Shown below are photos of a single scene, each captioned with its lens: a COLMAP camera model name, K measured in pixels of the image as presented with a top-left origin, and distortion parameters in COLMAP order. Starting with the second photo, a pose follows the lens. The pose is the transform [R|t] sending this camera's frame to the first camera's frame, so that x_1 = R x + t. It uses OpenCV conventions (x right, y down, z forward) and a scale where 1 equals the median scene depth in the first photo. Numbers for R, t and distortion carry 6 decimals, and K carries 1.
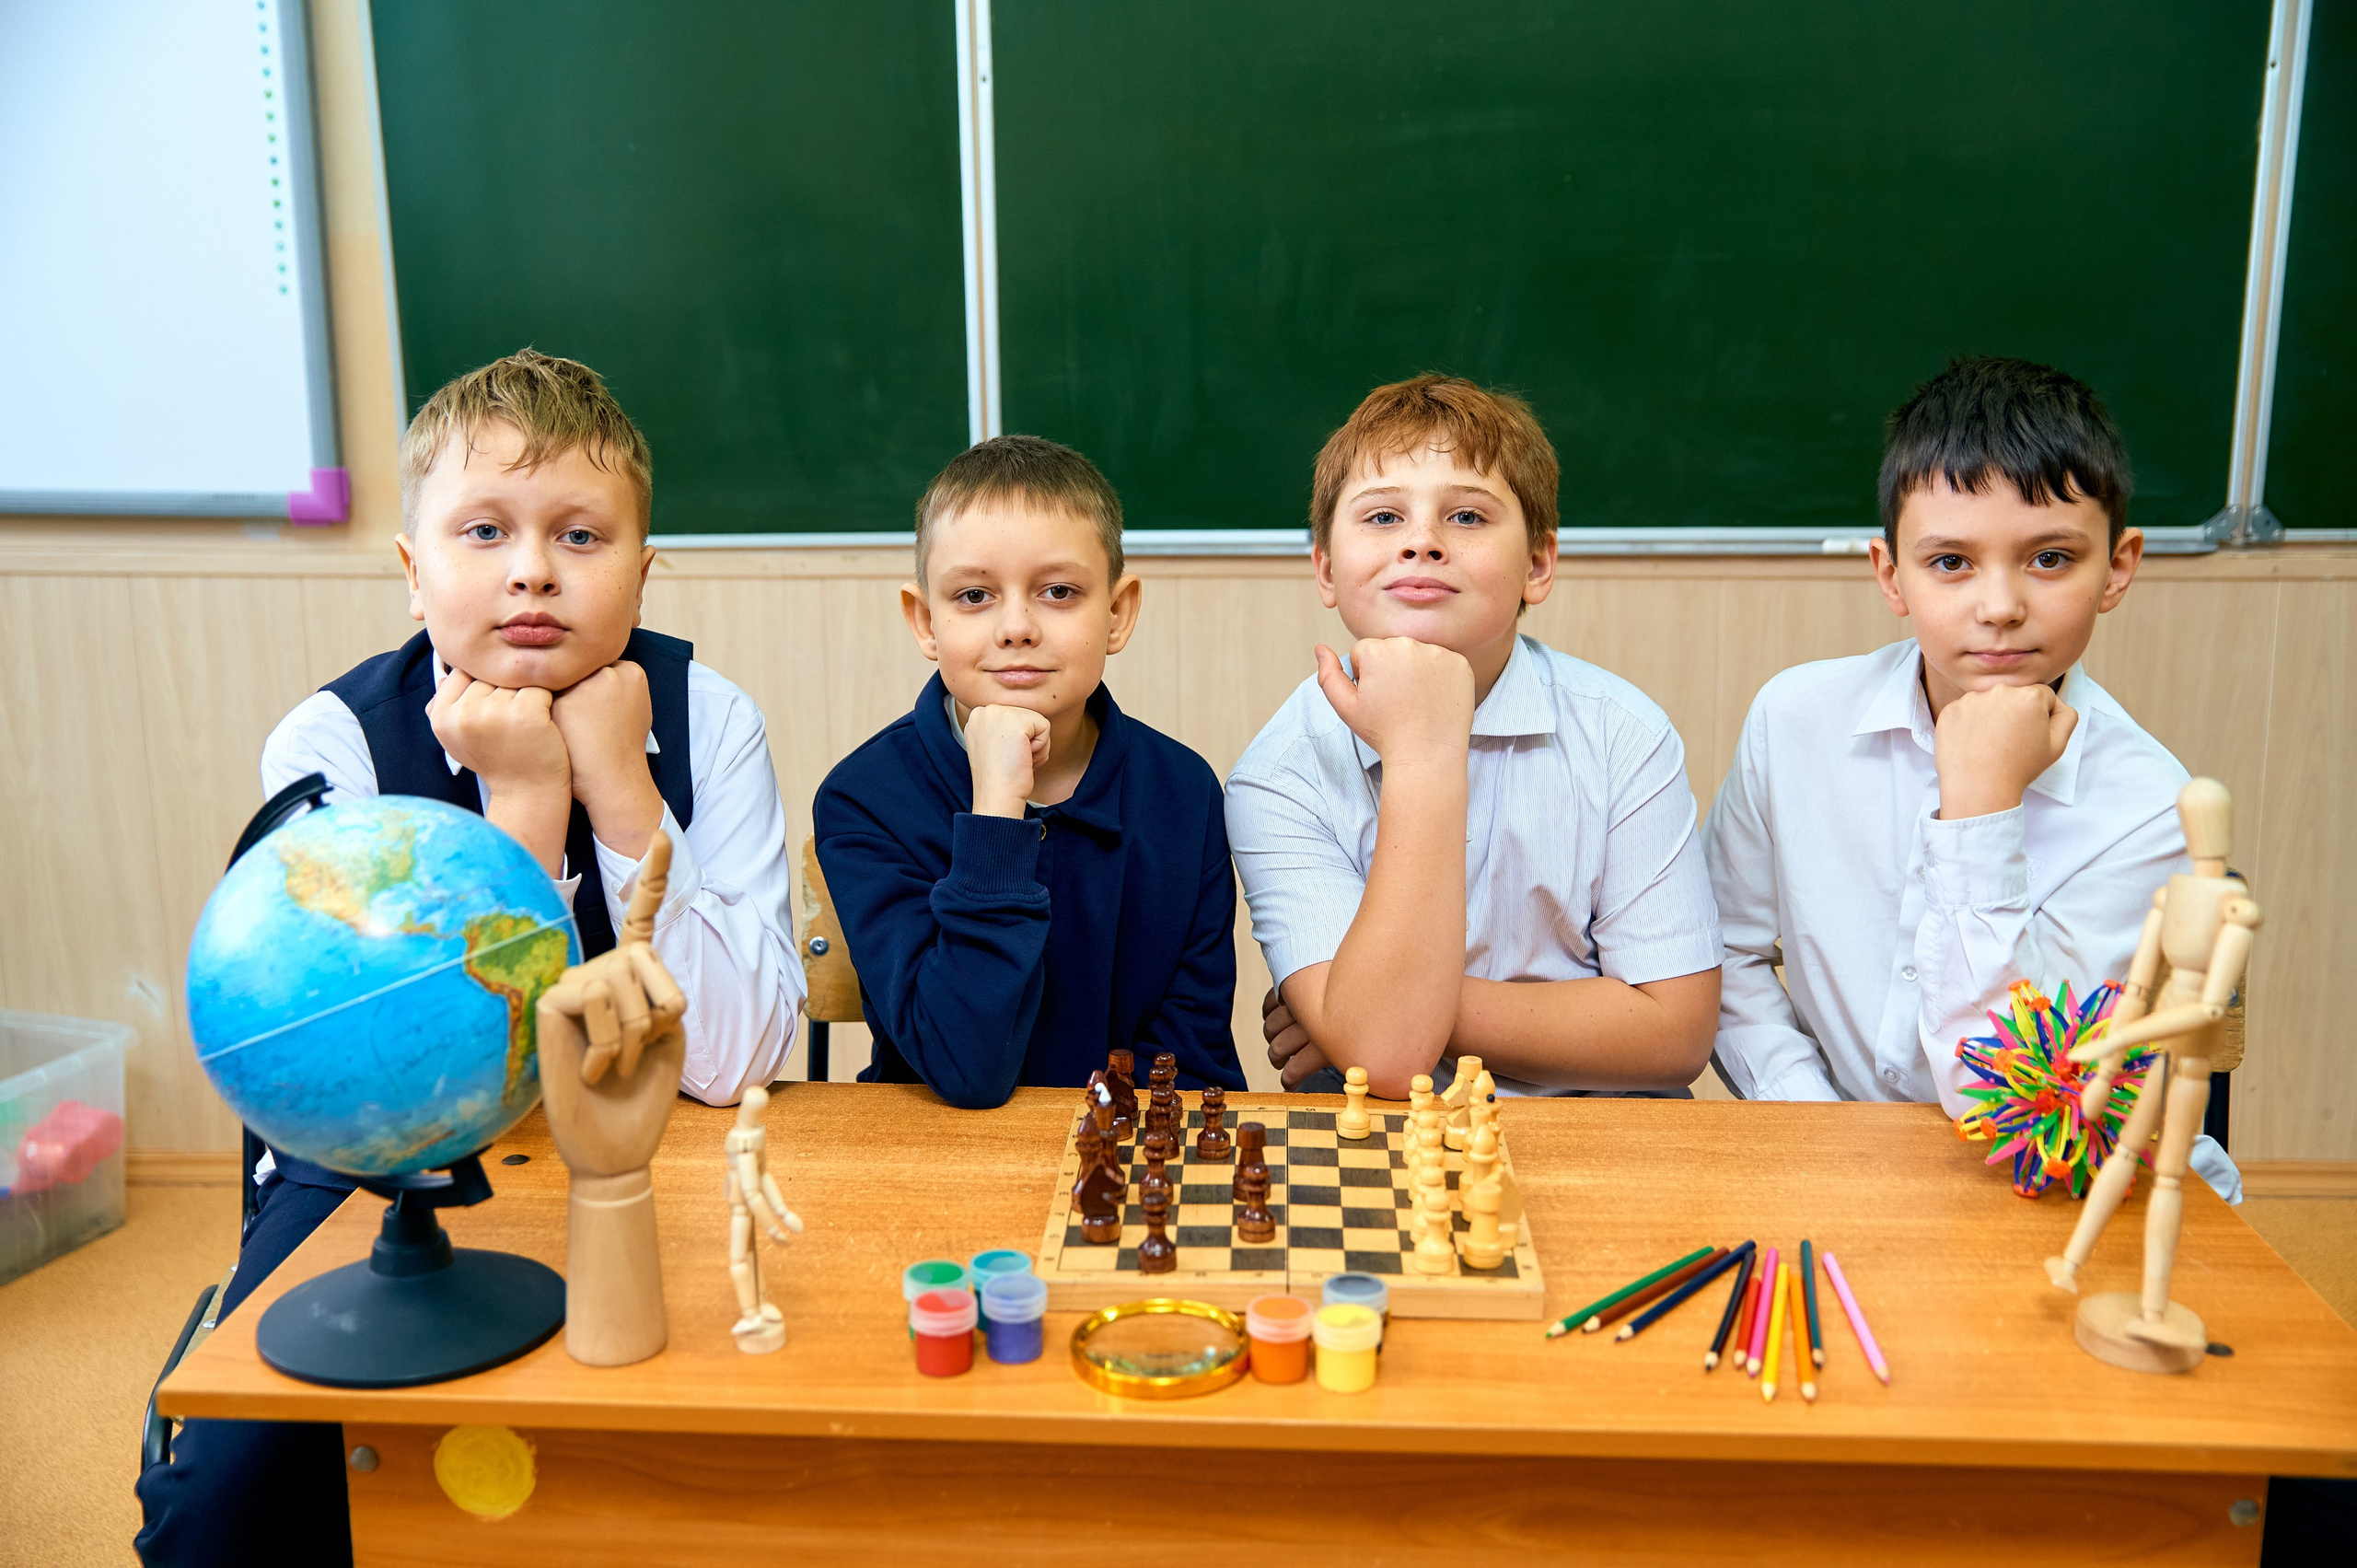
lens RADIAL K [[2556.5, 0, 1100.7], [0, 2556.5, 770.0], [0, 0, 1]] dist [0.015623, 0.000000]
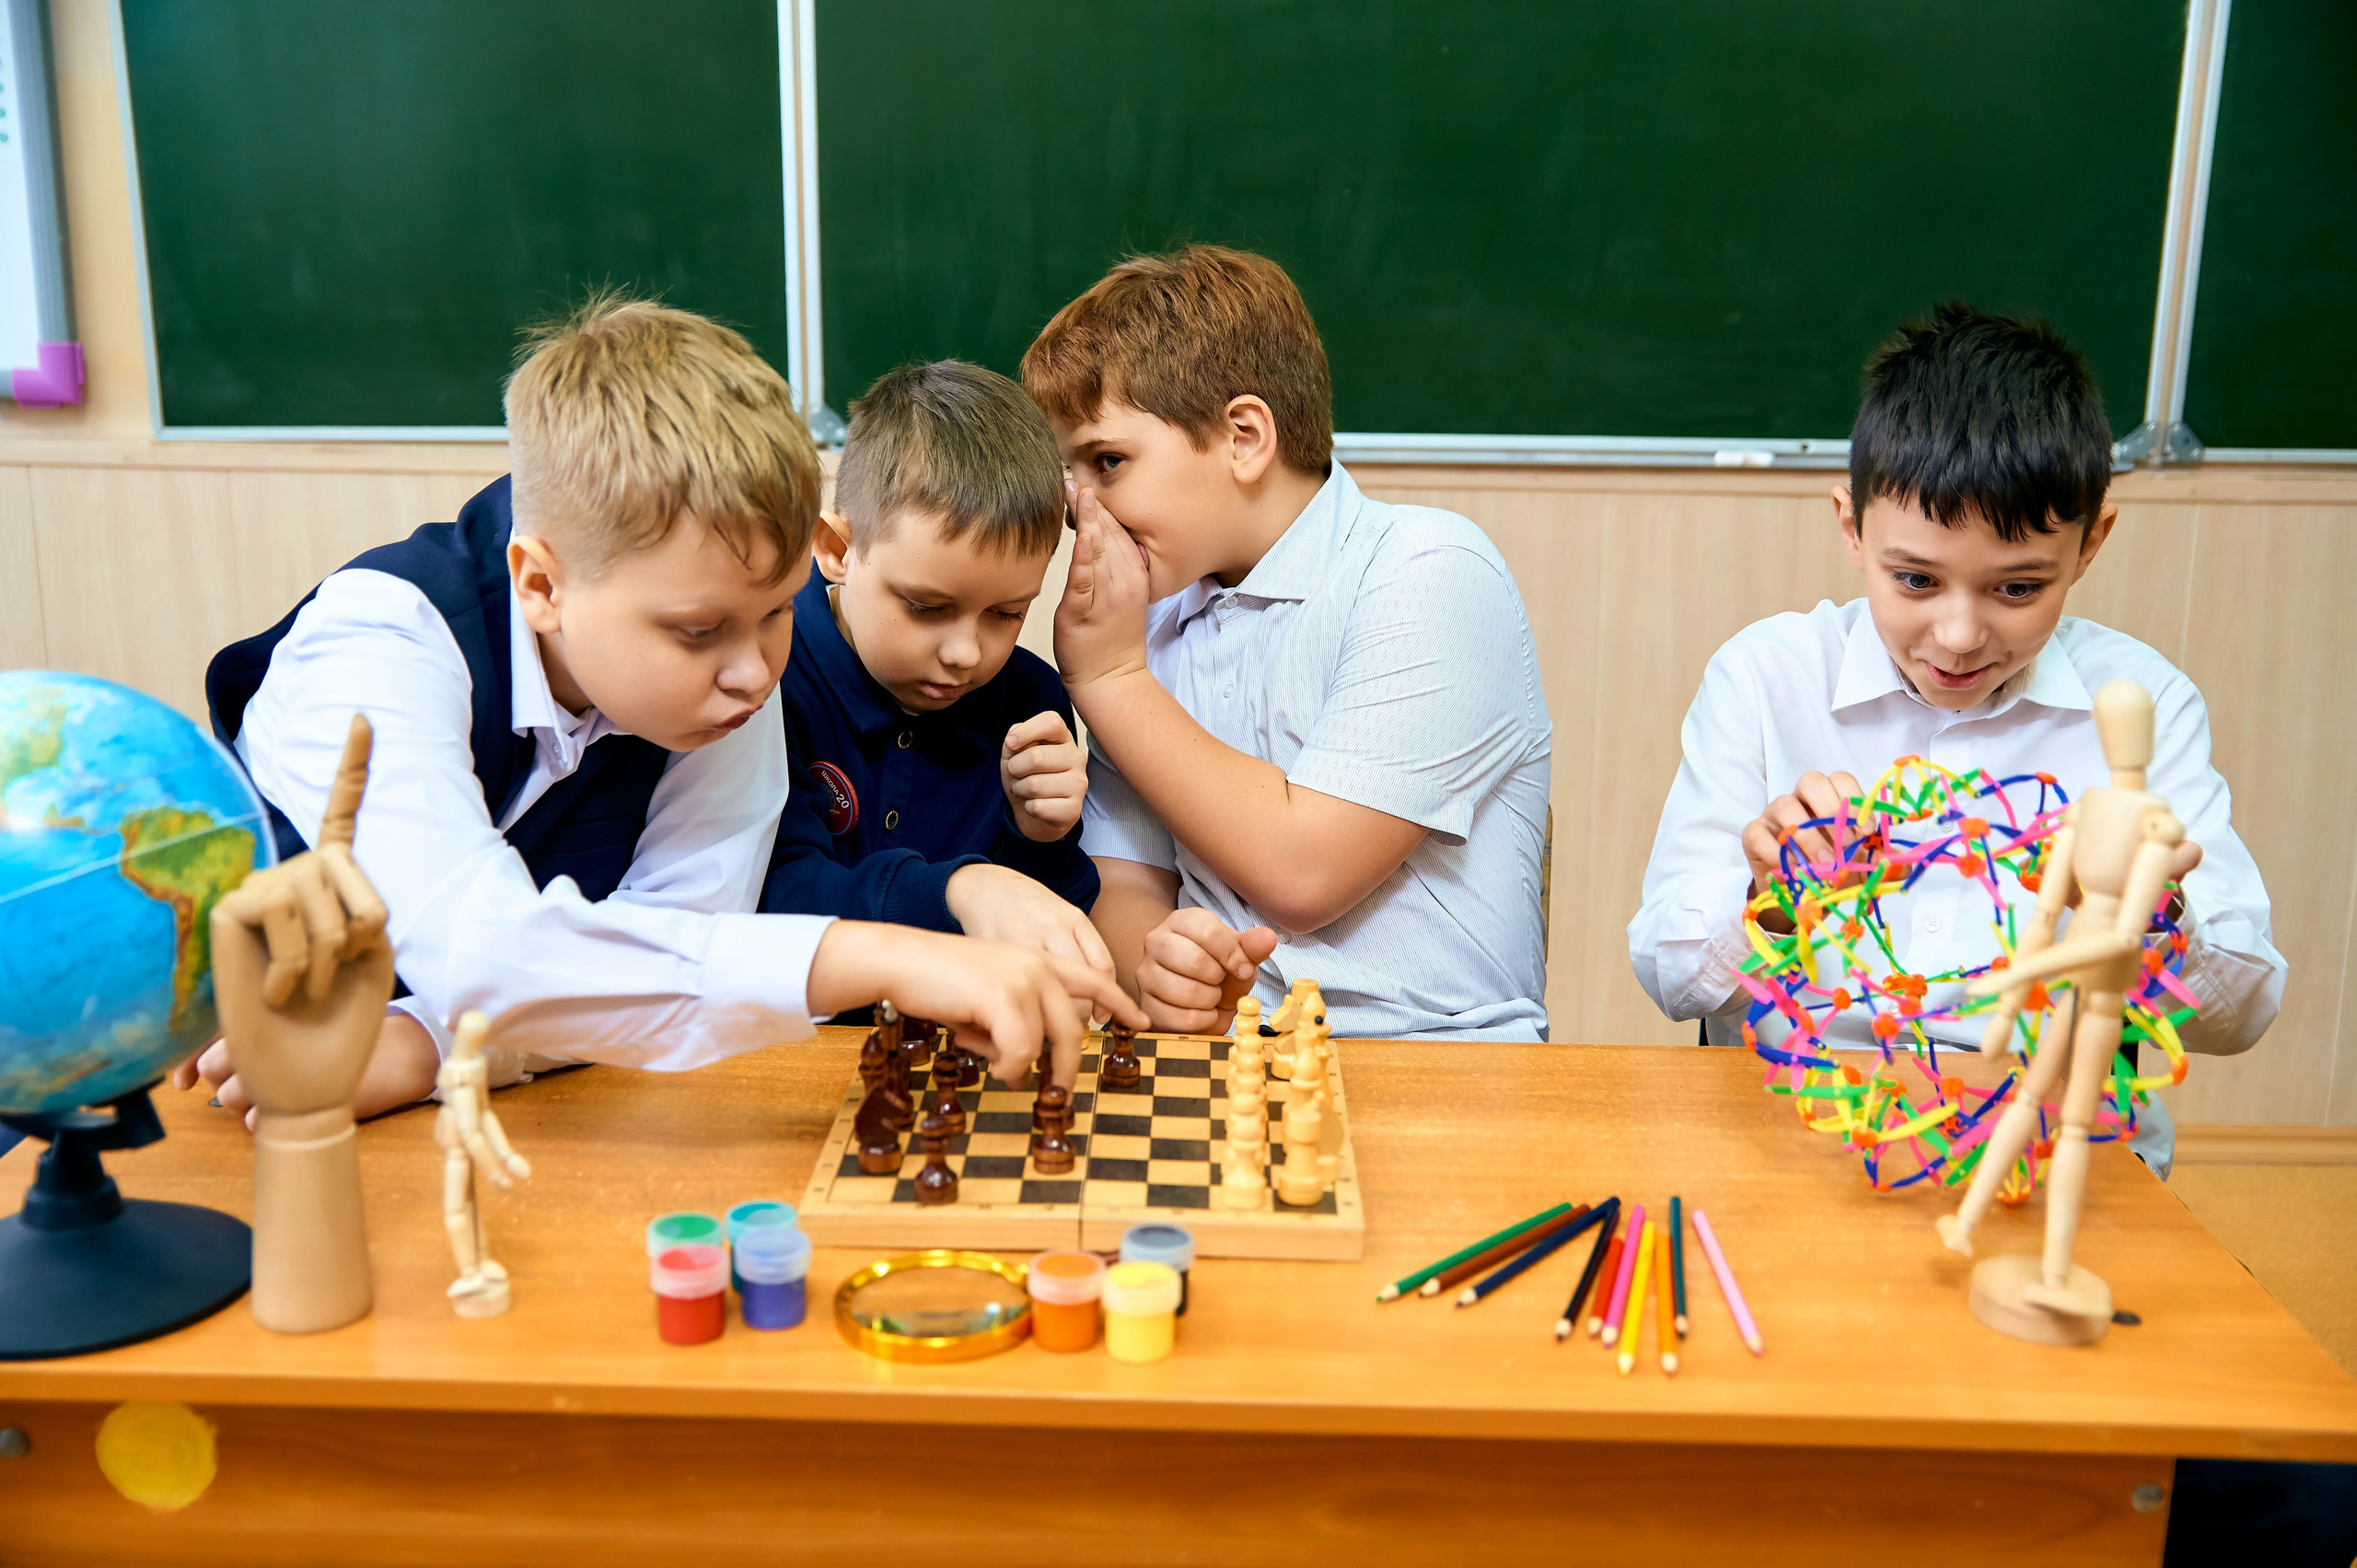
lens RADIAL K [[2620.2, 0, 1094.2], [0, 2620.2, 806.0], [0, 0, 1]] dist [0.017562, 0.000000]
pose [[0.999121, 0.010290, 0.040635, 0.034056], [-0.011385, 0.999576, 0.026805, 0.025162], [-0.040342, -0.027244, 0.998814, 0.095603]]
